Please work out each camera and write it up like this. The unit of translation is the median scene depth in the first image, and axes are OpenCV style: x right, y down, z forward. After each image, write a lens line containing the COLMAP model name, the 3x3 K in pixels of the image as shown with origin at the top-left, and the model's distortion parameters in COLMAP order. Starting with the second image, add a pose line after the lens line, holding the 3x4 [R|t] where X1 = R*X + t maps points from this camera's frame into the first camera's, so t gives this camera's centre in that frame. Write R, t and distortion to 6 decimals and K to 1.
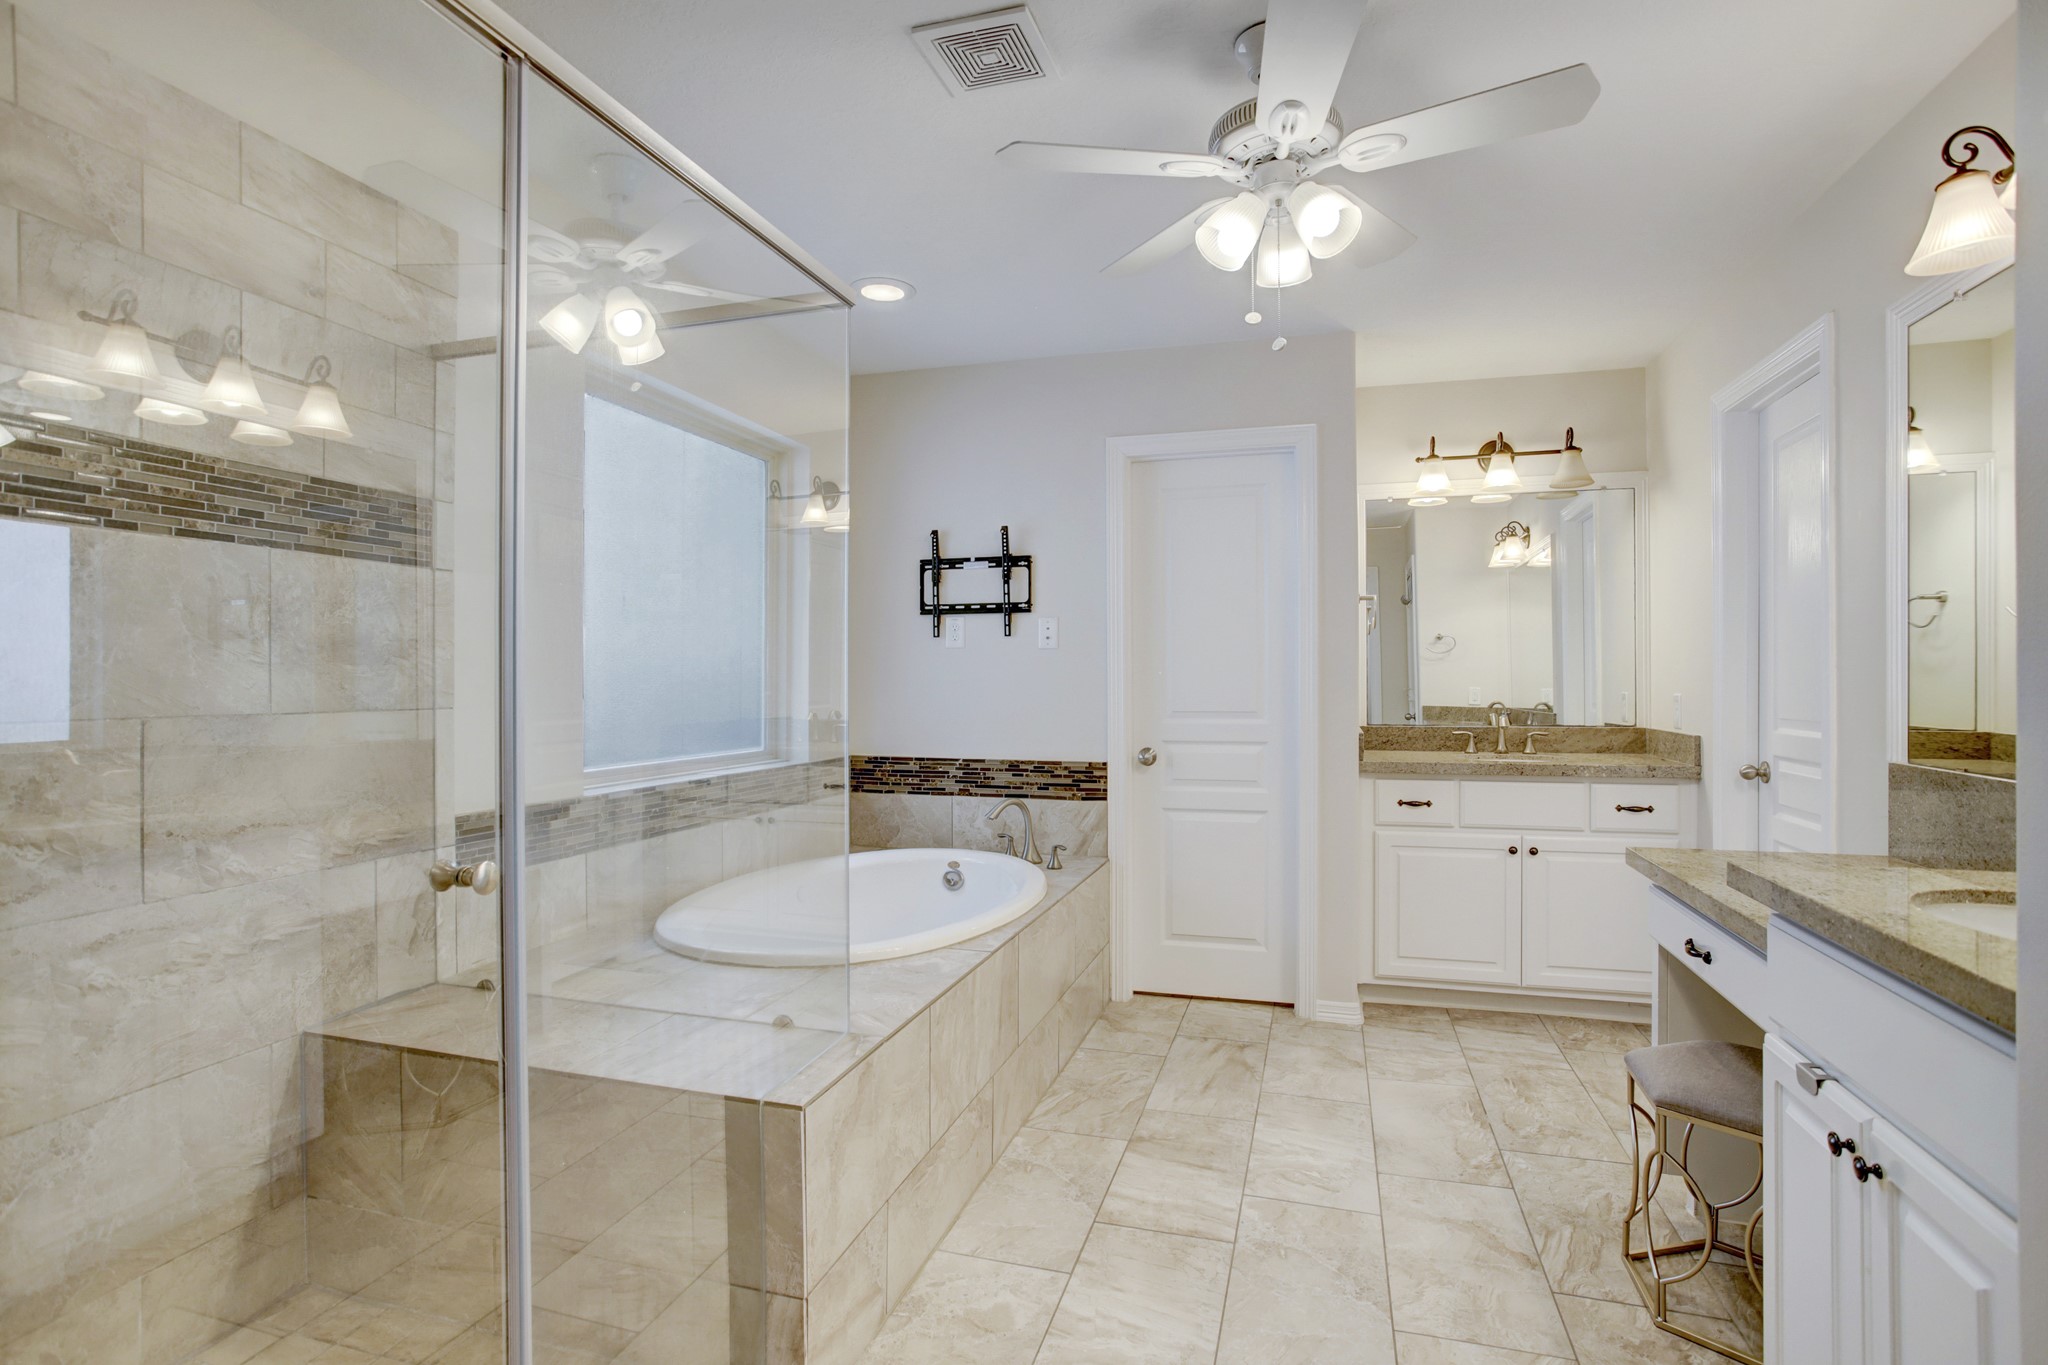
lens RADIAL K [[991.8, 0, 1024.0], [0, 991.8, 682.5], [0, 0, 1]] dist [-0.039651, -0.000085]
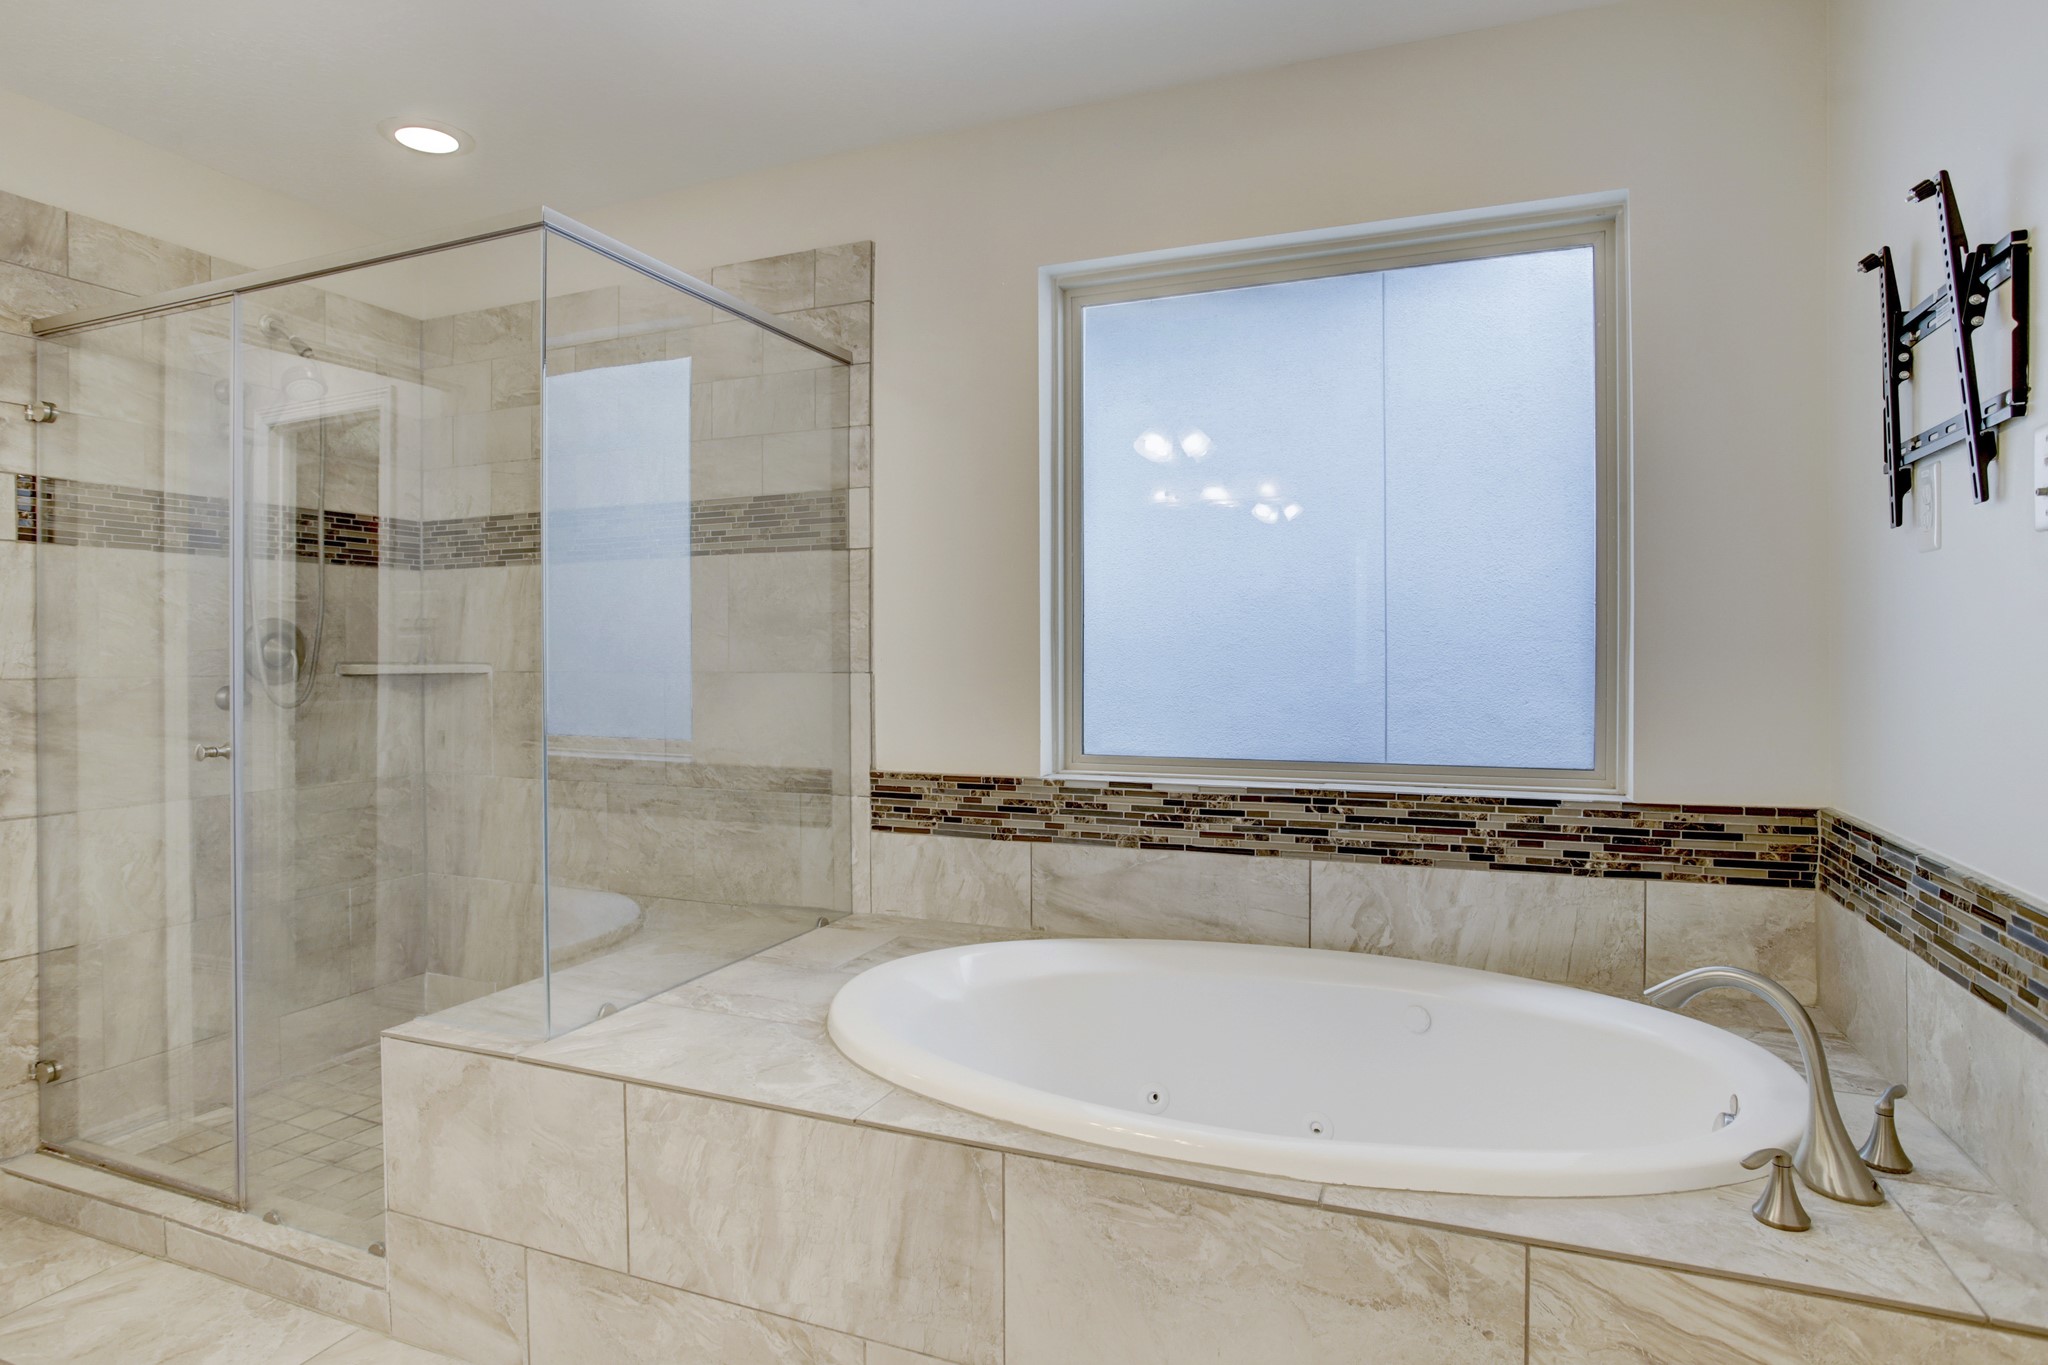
lens RADIAL K [[1101.4, 0, 1024.0], [0, 1101.4, 682.5], [0, 0, 1]] dist [-0.004682, -0.000515]
pose [[-0.102111, 0.013111, -0.994687, 0.669466], [-0.001706, 0.999909, 0.013355, 0.021815], [0.994772, 0.003060, -0.102079, 1.366227]]
